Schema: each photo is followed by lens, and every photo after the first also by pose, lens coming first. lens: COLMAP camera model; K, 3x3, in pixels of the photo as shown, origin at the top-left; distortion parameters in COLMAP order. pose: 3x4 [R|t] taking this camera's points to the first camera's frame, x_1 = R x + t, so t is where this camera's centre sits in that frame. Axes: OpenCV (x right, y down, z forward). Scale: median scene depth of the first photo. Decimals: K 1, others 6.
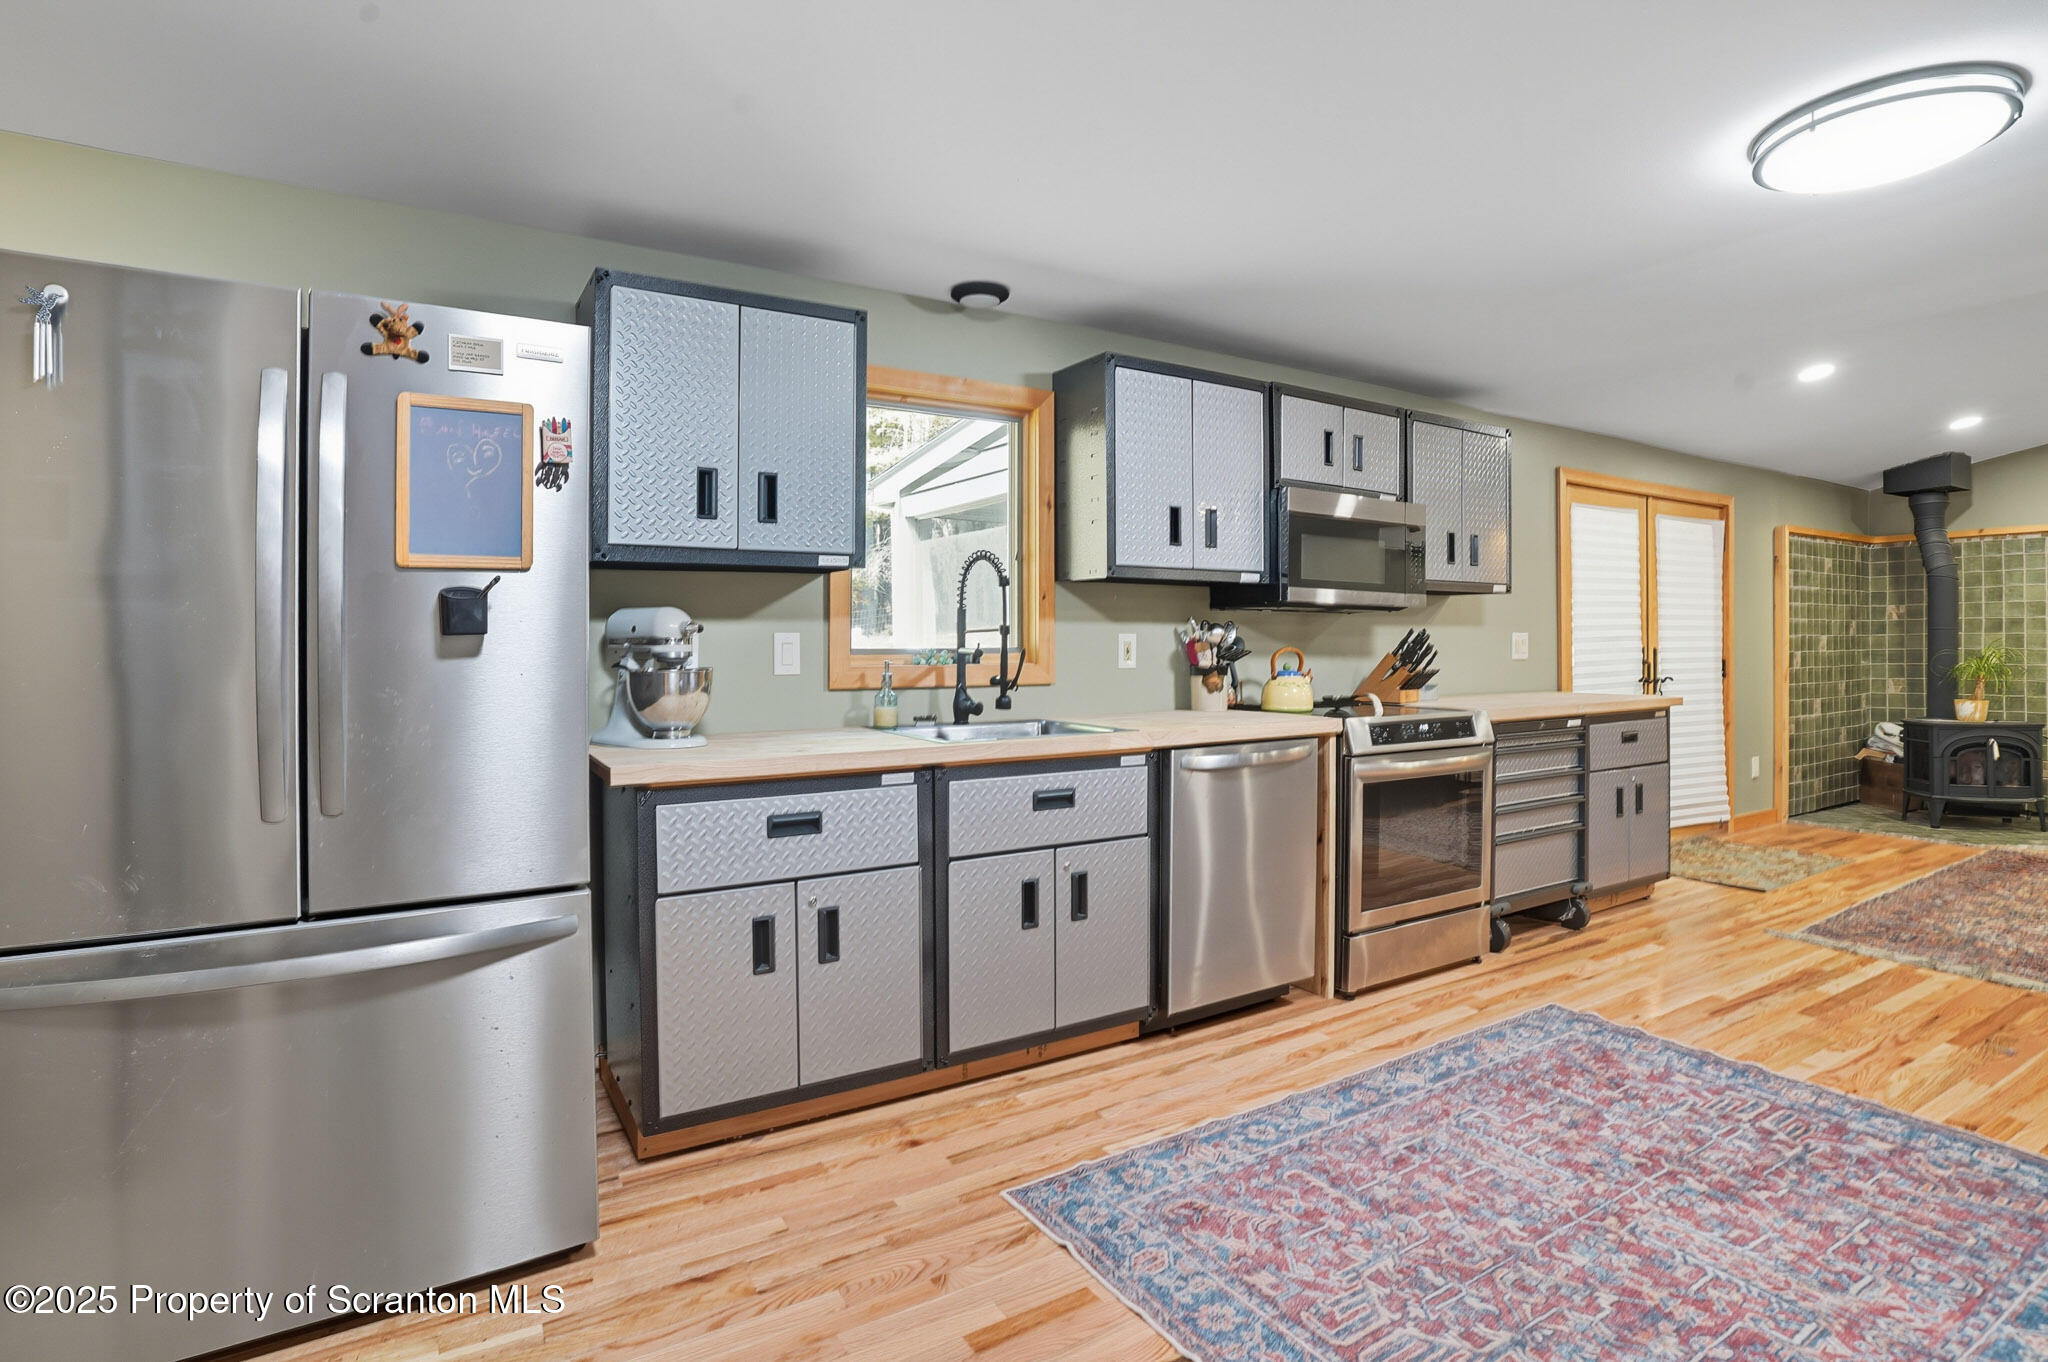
lens RADIAL K [[1033.8, 0, 1023.0], [0, 1033.8, 646.5], [0, 0, 1]] dist [-0.074726, 0.033787]
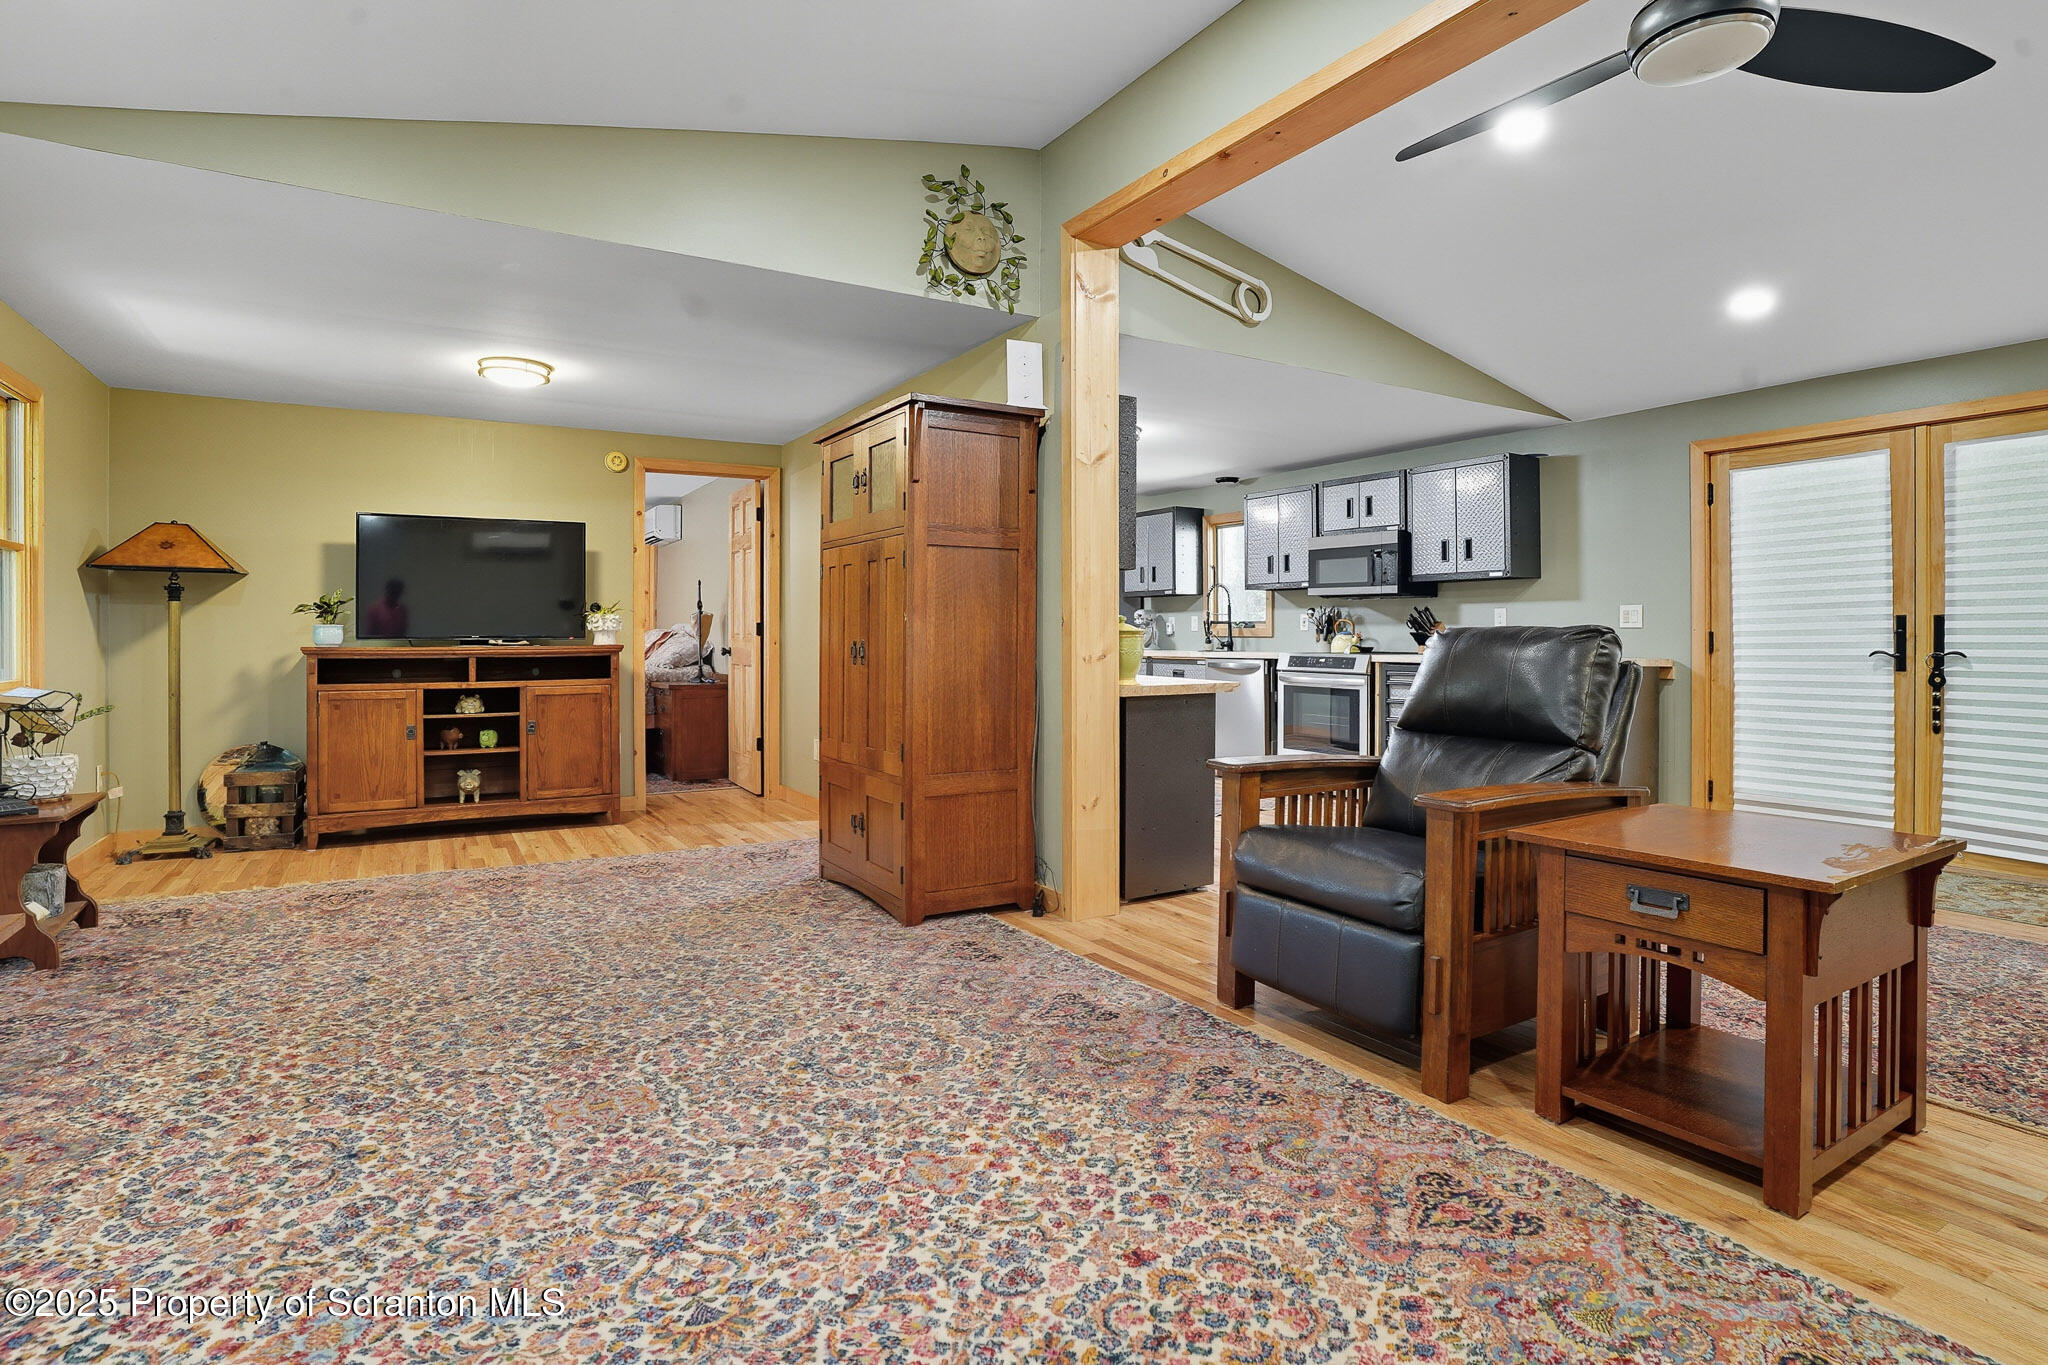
lens RADIAL K [[1042.4, 0, 1025.5], [0, 1042.4, 637.1], [0, 0, 1]] dist [-0.084081, 0.039964]
pose [[-0.007455, 0.002021, -0.999970, 2.673350], [-0.008021, 0.999966, 0.002081, 0.042880], [0.999940, 0.008037, -0.007439, 0.557485]]
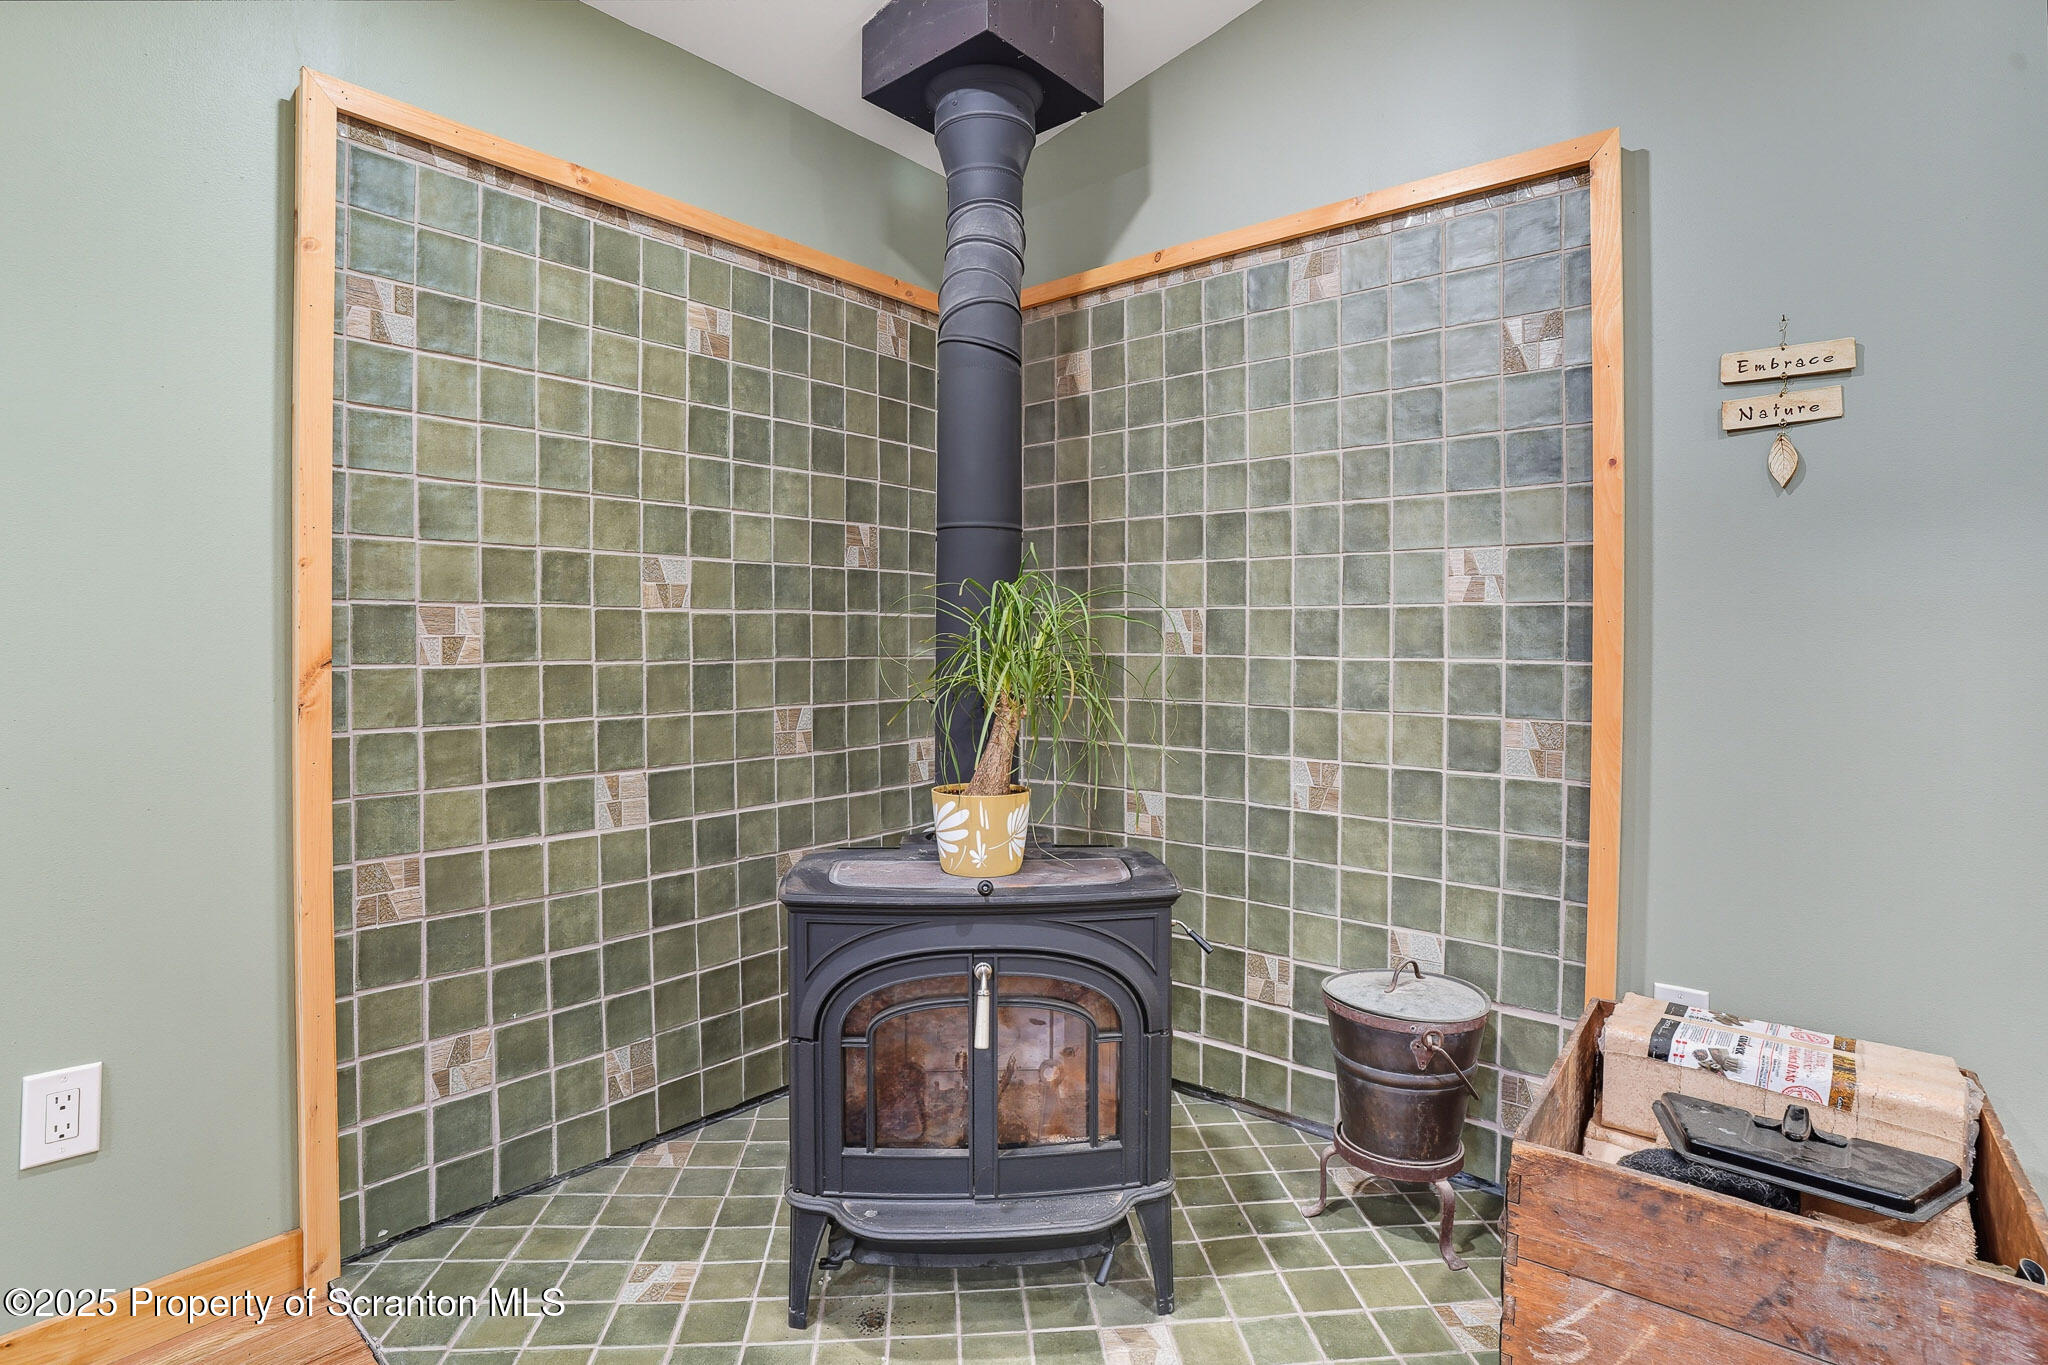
lens RADIAL K [[1001.5, 0, 1023.7], [0, 1001.5, 648.6], [0, 0, 1]] dist [-0.074560, 0.034220]
pose [[0.951347, 0.004286, 0.308092, 1.822140], [-0.005166, 0.999985, 0.002043, 0.035173], [-0.308078, -0.003536, 0.951354, 1.546042]]
